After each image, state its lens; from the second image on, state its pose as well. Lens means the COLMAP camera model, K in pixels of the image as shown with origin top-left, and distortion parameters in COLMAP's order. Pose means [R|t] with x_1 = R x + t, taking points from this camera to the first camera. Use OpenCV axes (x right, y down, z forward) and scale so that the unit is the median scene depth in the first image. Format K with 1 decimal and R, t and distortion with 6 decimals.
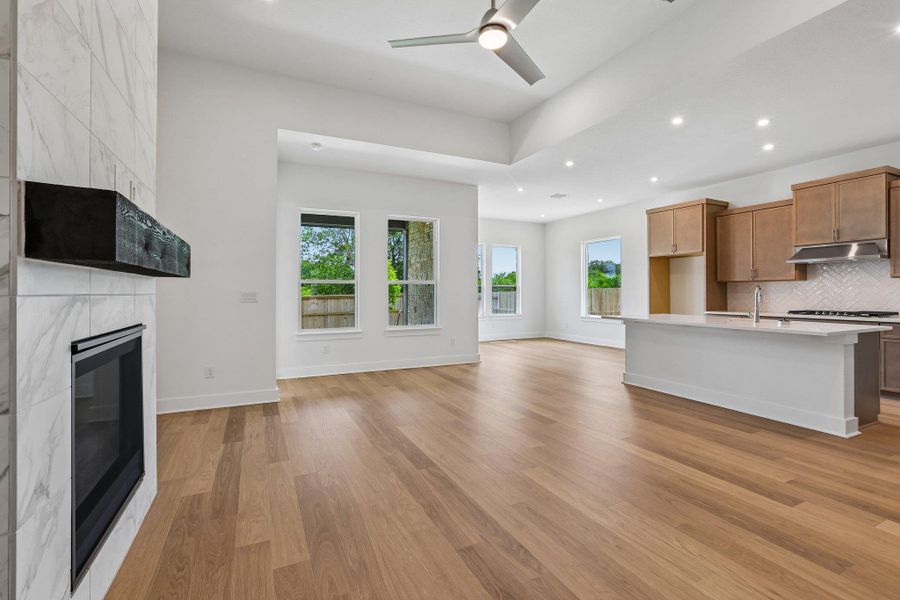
lens RADIAL K [[408.4, 0, 460.4], [0, 408.4, 287.1], [0, 0, 1]] dist [-0.023099, 0.001552]
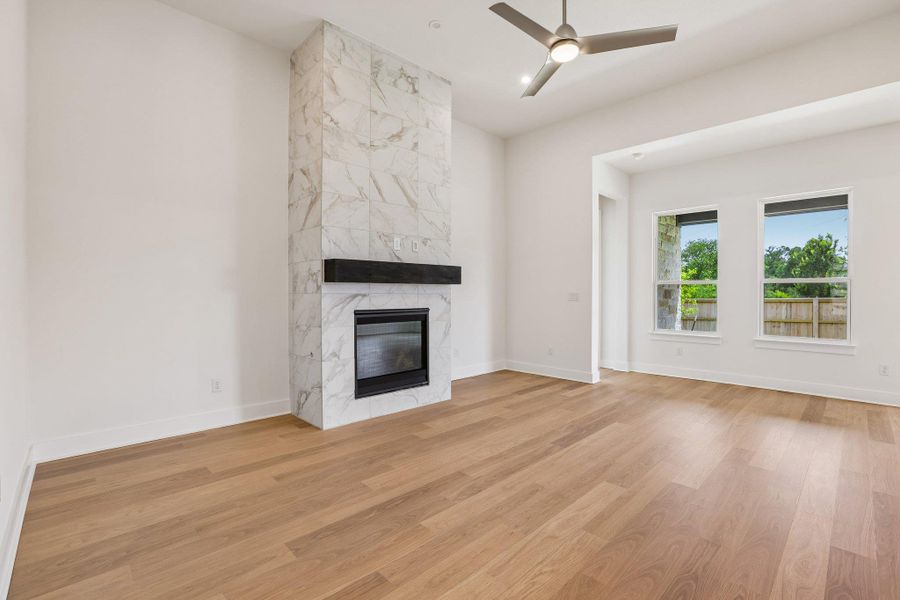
lens RADIAL K [[408.4, 0, 445.0], [0, 408.4, 299.1], [0, 0, 1]] dist [-0.023099, 0.001552]
pose [[0.304647, 0.020660, -0.952241, 0.930428], [0.007323, 0.999684, 0.024032, -0.003296], [0.952437, -0.014294, 0.304399, 0.353190]]
